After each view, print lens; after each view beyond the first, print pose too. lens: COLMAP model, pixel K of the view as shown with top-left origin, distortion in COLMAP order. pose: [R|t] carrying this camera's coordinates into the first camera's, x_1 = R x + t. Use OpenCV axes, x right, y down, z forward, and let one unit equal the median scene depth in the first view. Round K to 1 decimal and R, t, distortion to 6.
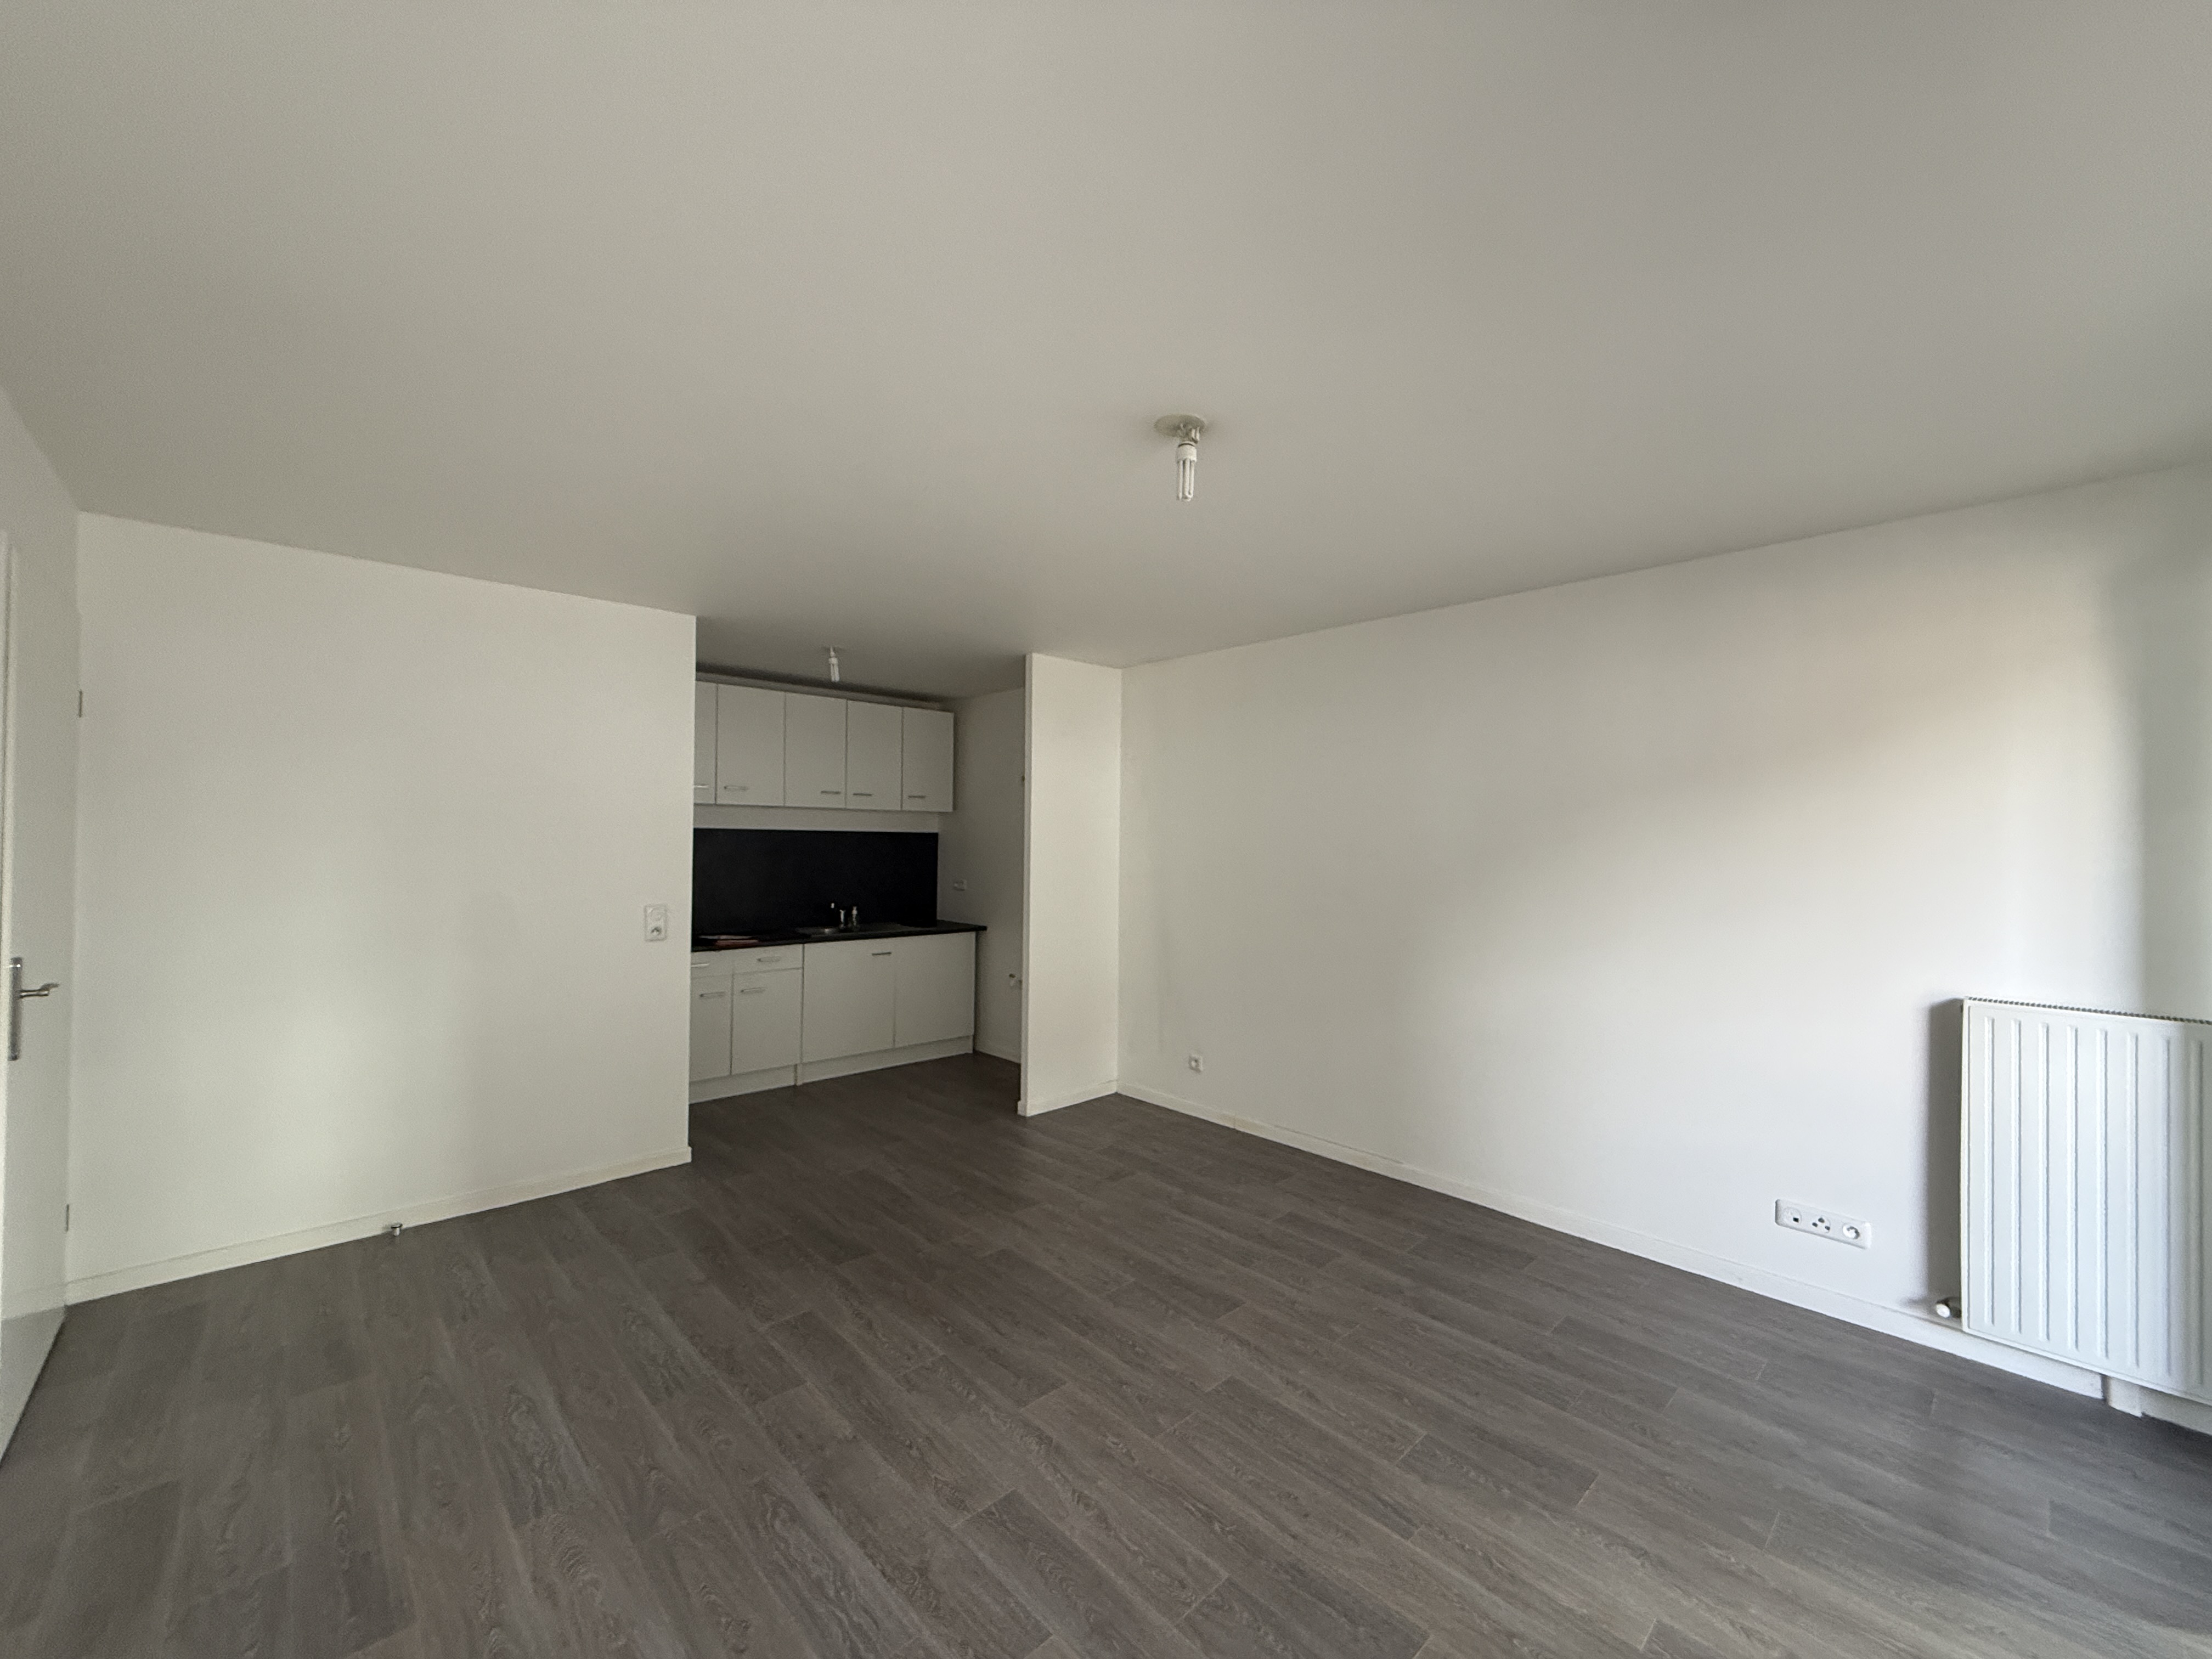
lens RADIAL K [[879.5, 0, 1104.6], [0, 879.5, 830.7], [0, 0, 1]] dist [-0.006457, -0.000151]
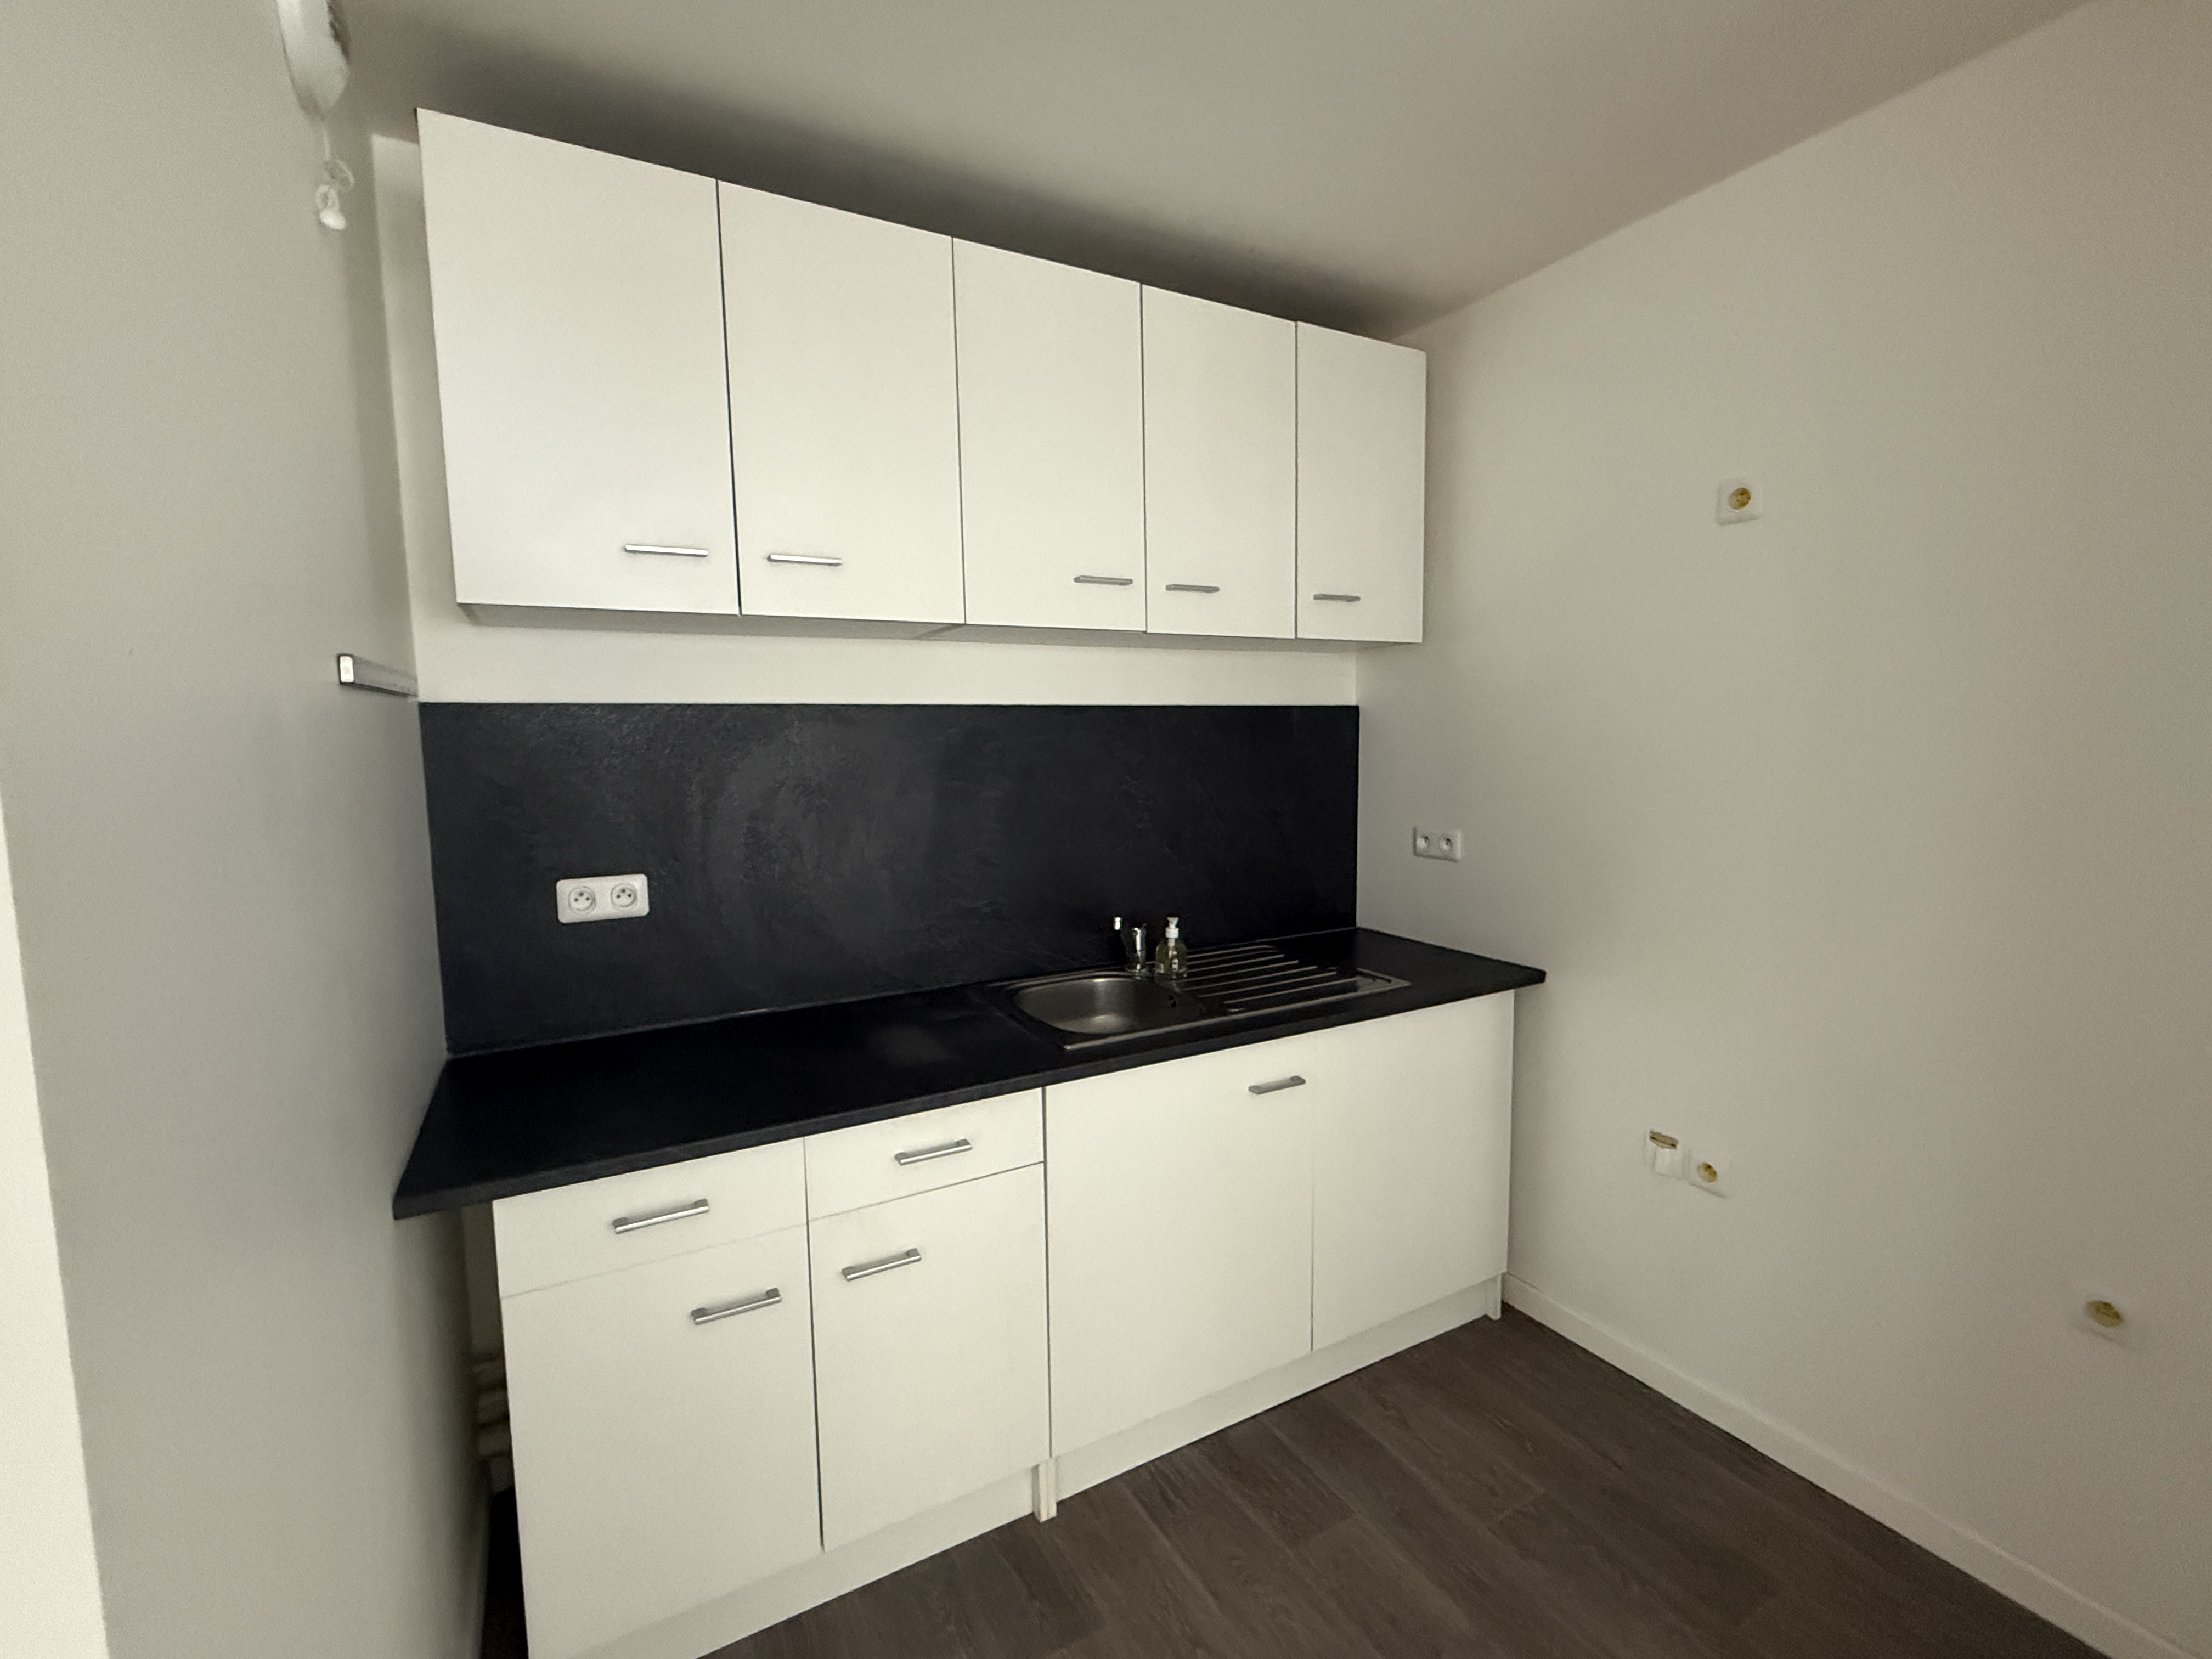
lens RADIAL K [[973.3, 0, 1121.3], [0, 973.3, 807.5], [0, 0, 1]] dist [-0.017660, -0.000187]
pose [[0.973918, -0.008002, -0.226760, -0.284511], [0.029827, 0.995221, 0.092984, 0.007232], [0.224932, -0.097322, 0.969502, 0.819692]]
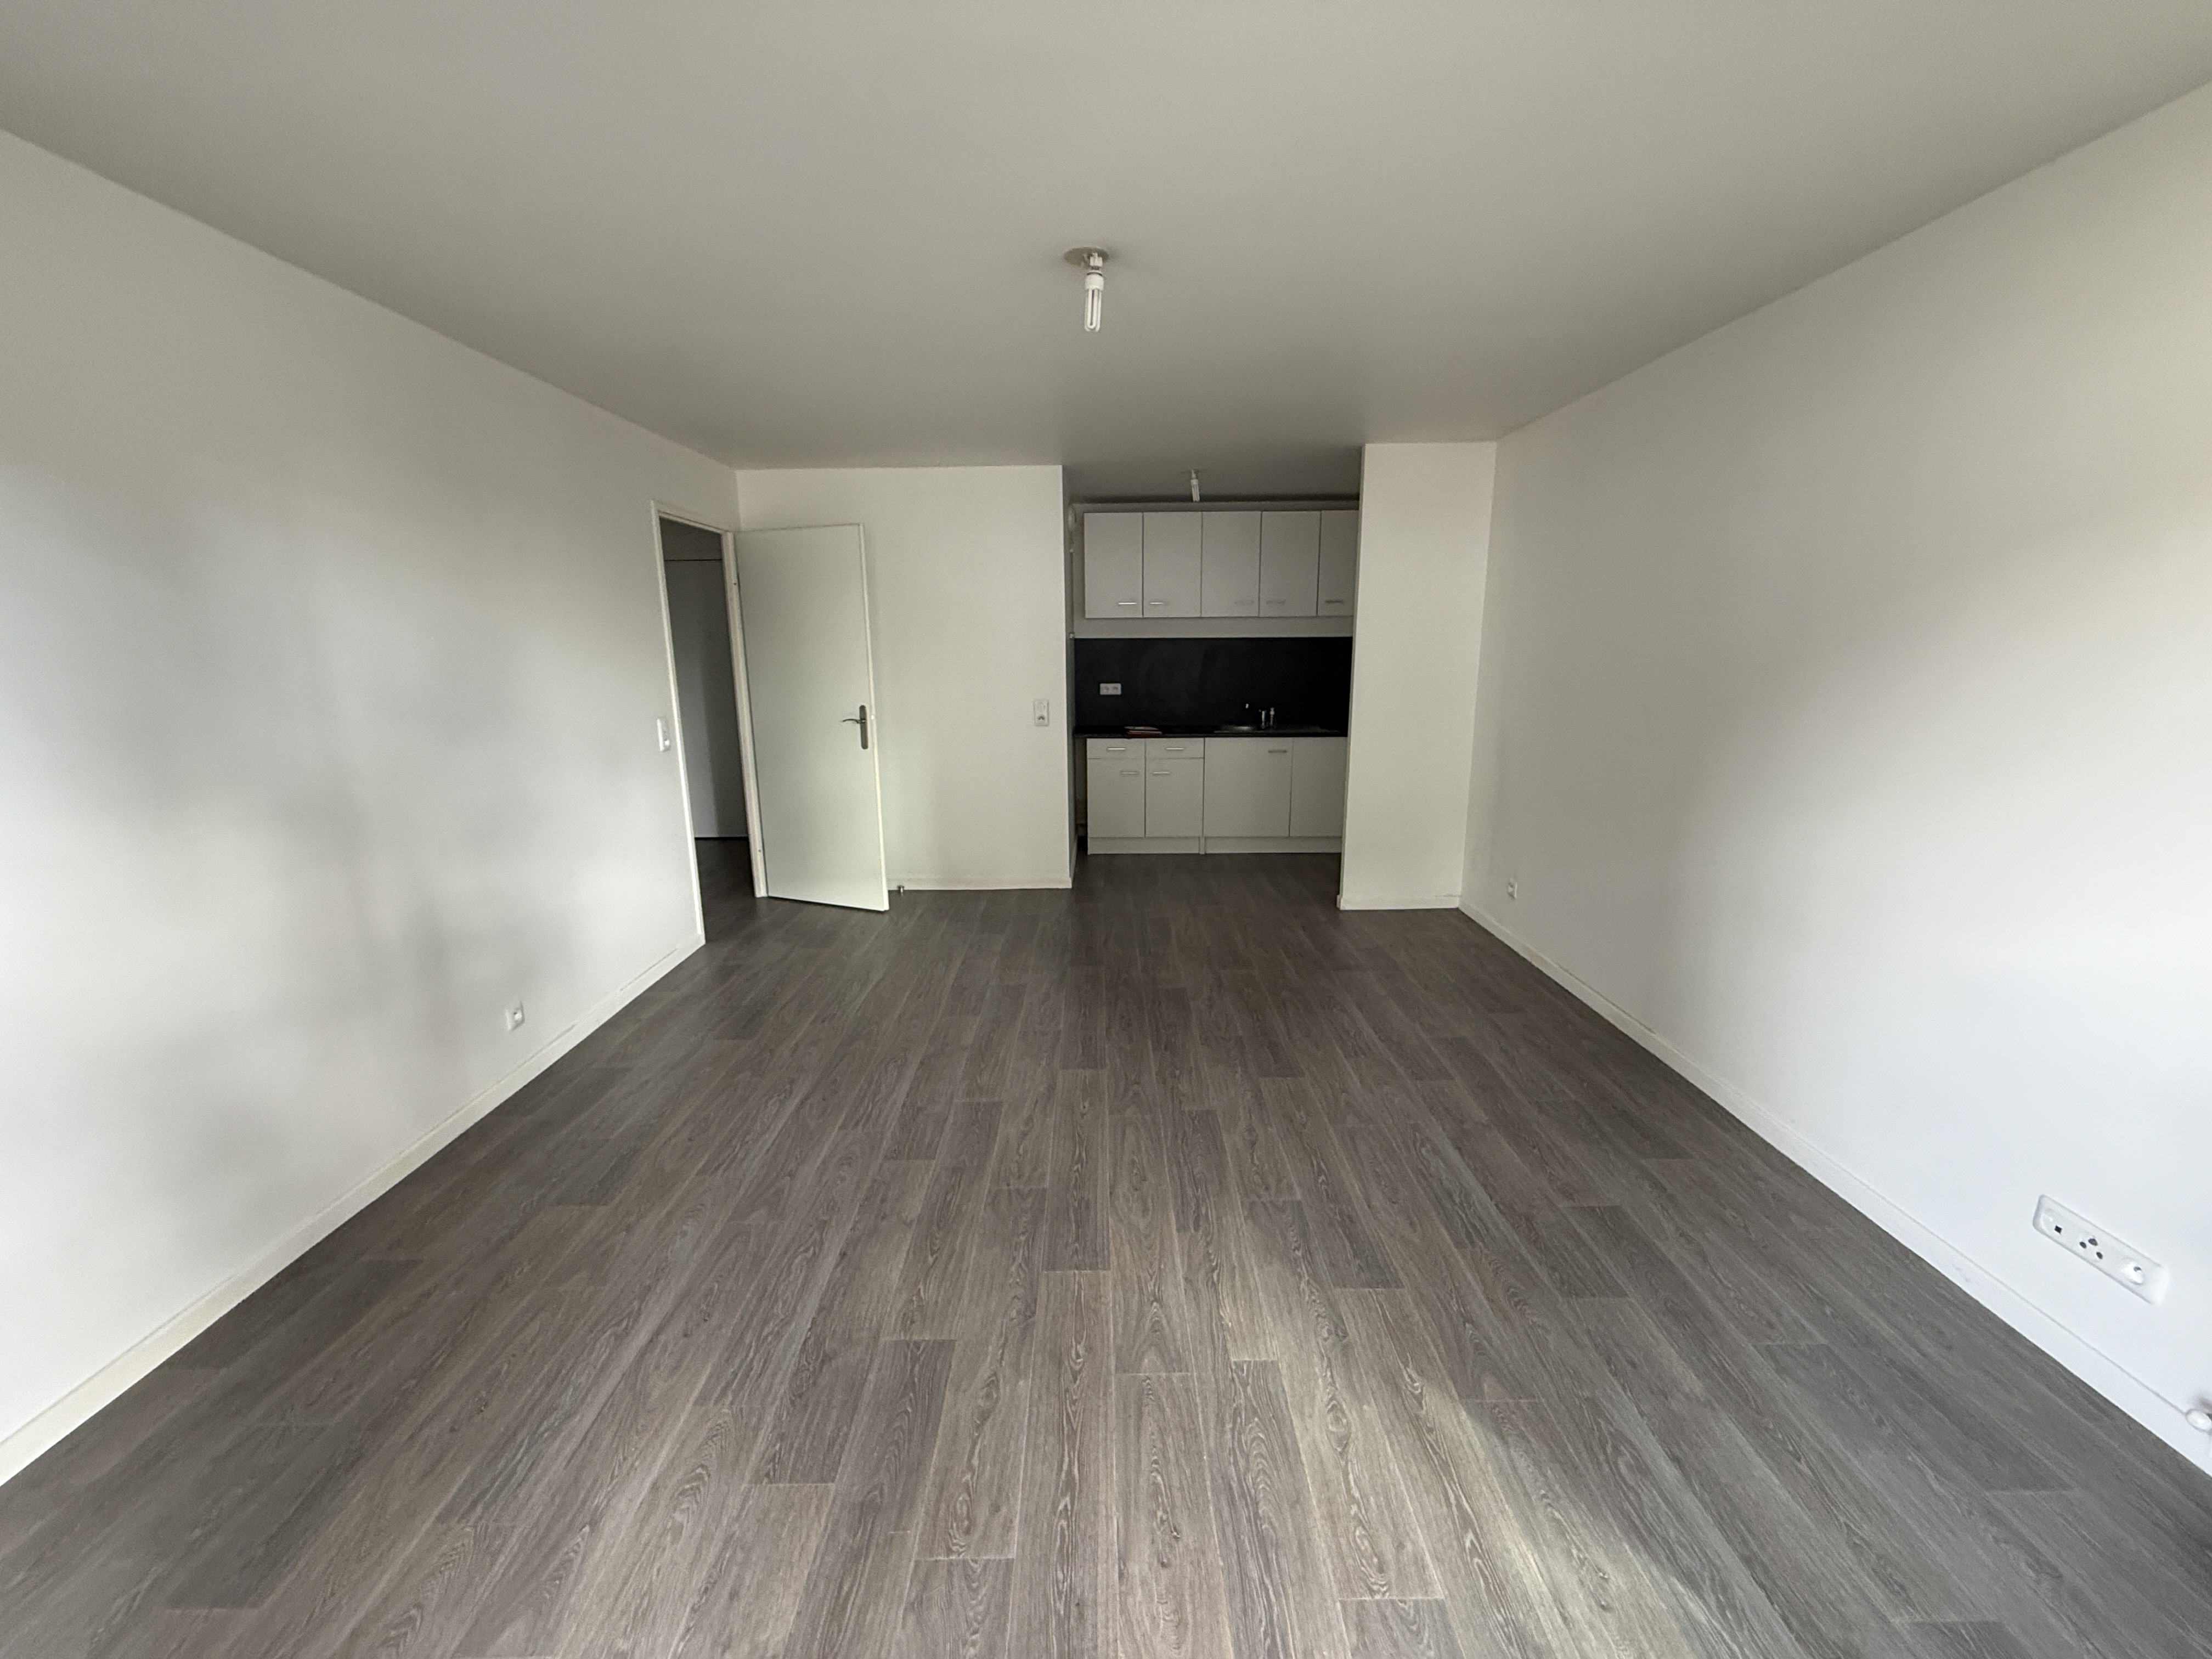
lens RADIAL K [[879.5, 0, 1102.7], [0, 879.5, 835.0], [0, 0, 1]] dist [-0.006457, -0.000151]
pose [[0.730892, 0.131779, -0.669650, 0.421559], [0.022635, 0.975962, 0.216764, -0.001730], [0.682117, -0.173589, 0.710340, 0.061066]]
